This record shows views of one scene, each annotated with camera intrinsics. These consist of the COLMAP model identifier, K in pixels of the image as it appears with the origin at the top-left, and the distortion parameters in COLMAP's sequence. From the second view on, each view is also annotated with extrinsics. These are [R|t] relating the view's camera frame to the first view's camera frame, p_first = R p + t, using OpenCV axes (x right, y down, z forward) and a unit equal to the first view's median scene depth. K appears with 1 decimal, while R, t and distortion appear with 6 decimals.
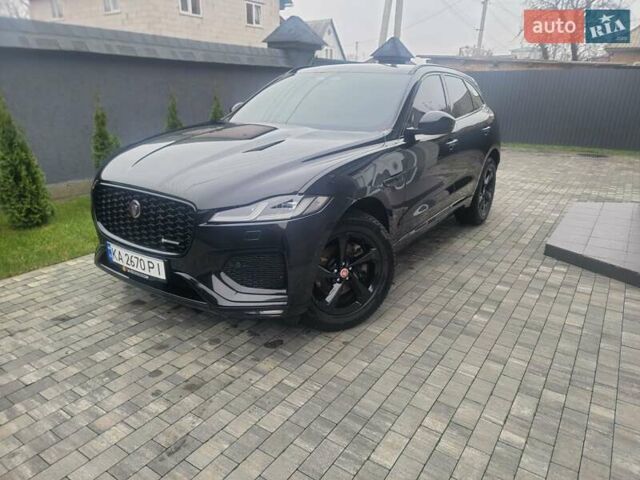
lens RADIAL K [[449.1, 0, 320.0], [0, 449.1, 240.0], [0, 0, 1]] dist [0.089699, -0.088698]
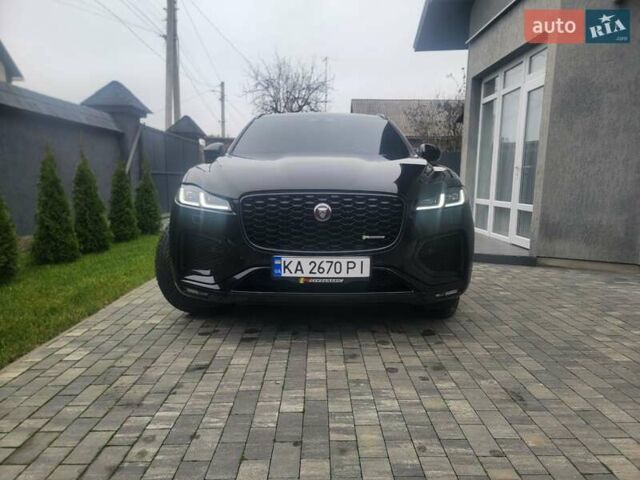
lens RADIAL K [[452.8, 0, 318.4], [0, 452.8, 242.8], [0, 0, 1]] dist [0.087499, -0.081408]
pose [[0.825685, -0.087953, 0.557233, -0.820730], [0.187868, 0.974259, -0.124599, 0.098608], [-0.531931, 0.207566, 0.820954, 0.187748]]
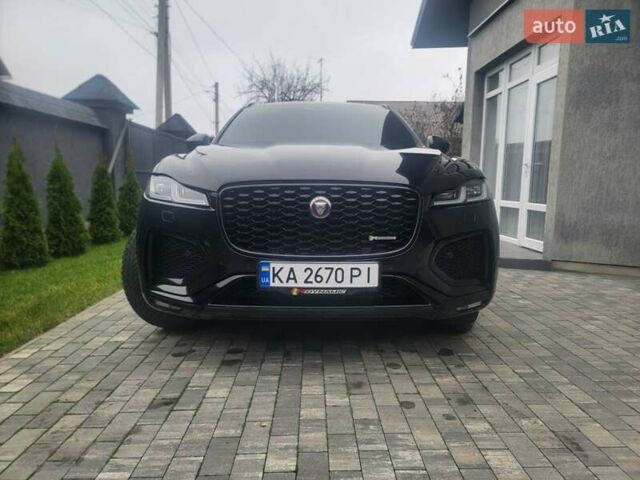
lens RADIAL K [[452.6, 0, 320.4], [0, 452.6, 232.0], [0, 0, 1]] dist [0.085433, -0.074800]
pose [[0.816729, -0.072115, 0.572497, -0.738751], [0.190378, 0.970280, -0.149372, 0.078747], [-0.544711, 0.230987, 0.806185, 0.313909]]
